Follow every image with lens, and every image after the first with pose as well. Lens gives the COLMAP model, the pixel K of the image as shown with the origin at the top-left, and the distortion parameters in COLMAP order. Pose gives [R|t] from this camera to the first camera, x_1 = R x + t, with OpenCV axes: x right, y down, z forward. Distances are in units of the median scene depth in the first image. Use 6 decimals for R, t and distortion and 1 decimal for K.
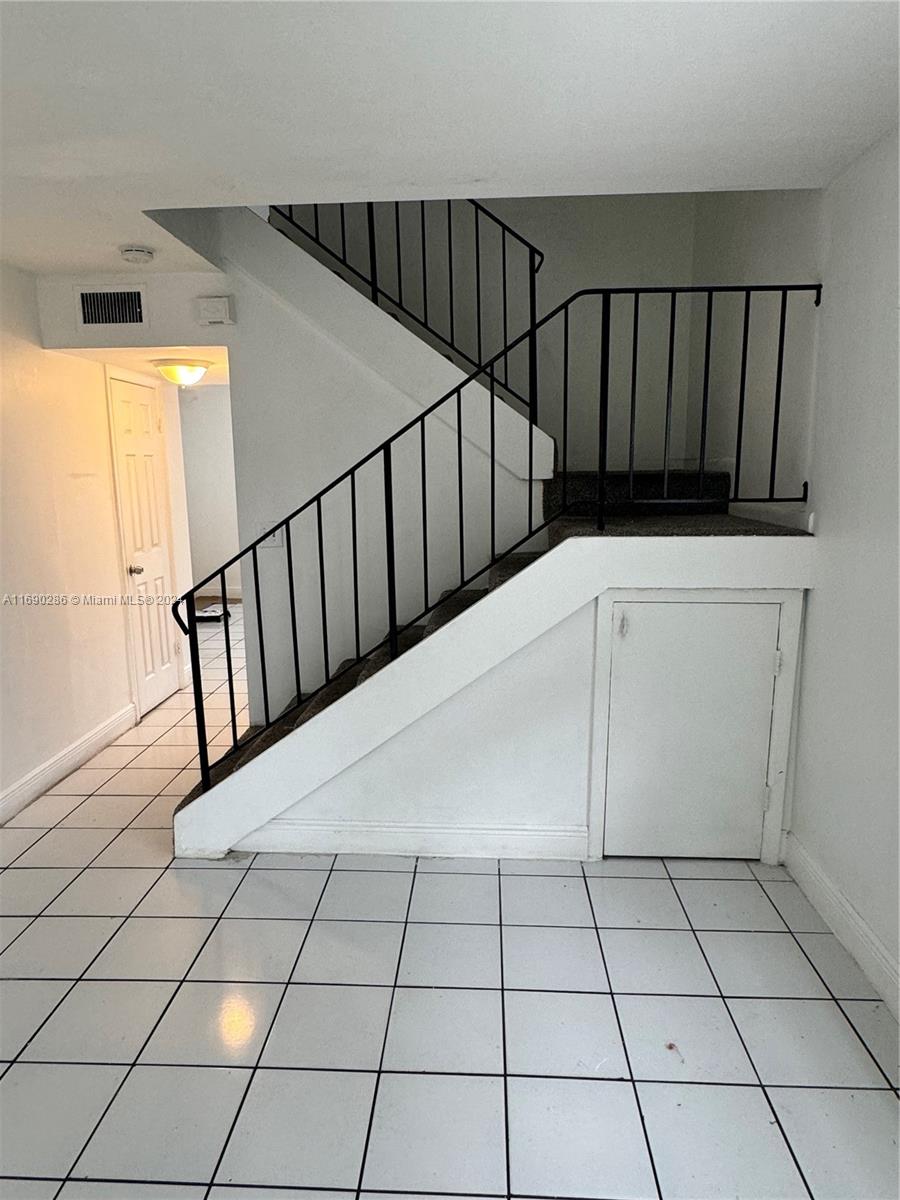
lens RADIAL K [[753.0, 0, 452.5], [0, 753.0, 600.0], [0, 0, 1]] dist [-0.009576, 0.005387]
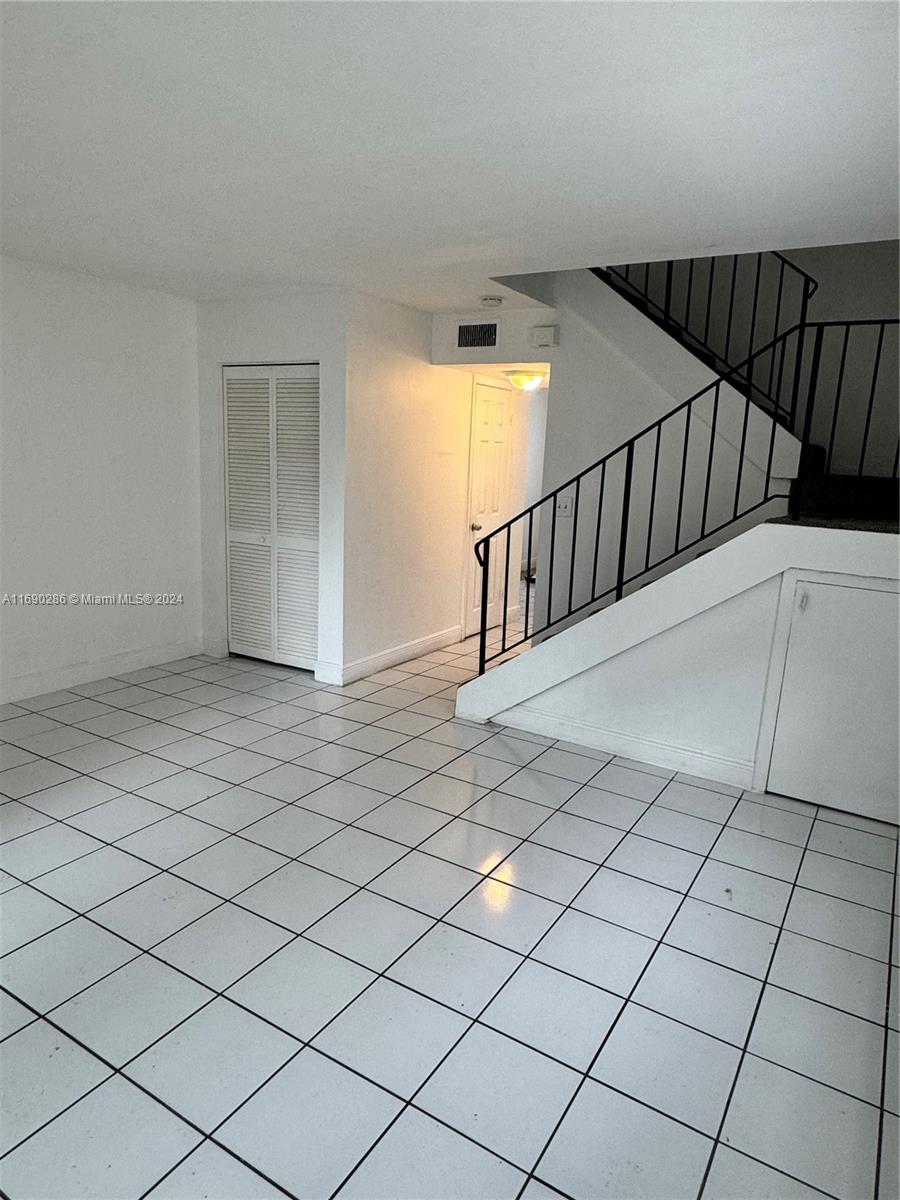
lens RADIAL K [[753.0, 0, 449.7], [0, 753.0, 600.9], [0, 0, 1]] dist [-0.009576, 0.005387]
pose [[0.873239, 0.142115, -0.466108, 0.260731], [-0.136011, 0.989596, 0.046912, 0.048526], [0.467926, 0.022430, 0.883483, -0.291589]]
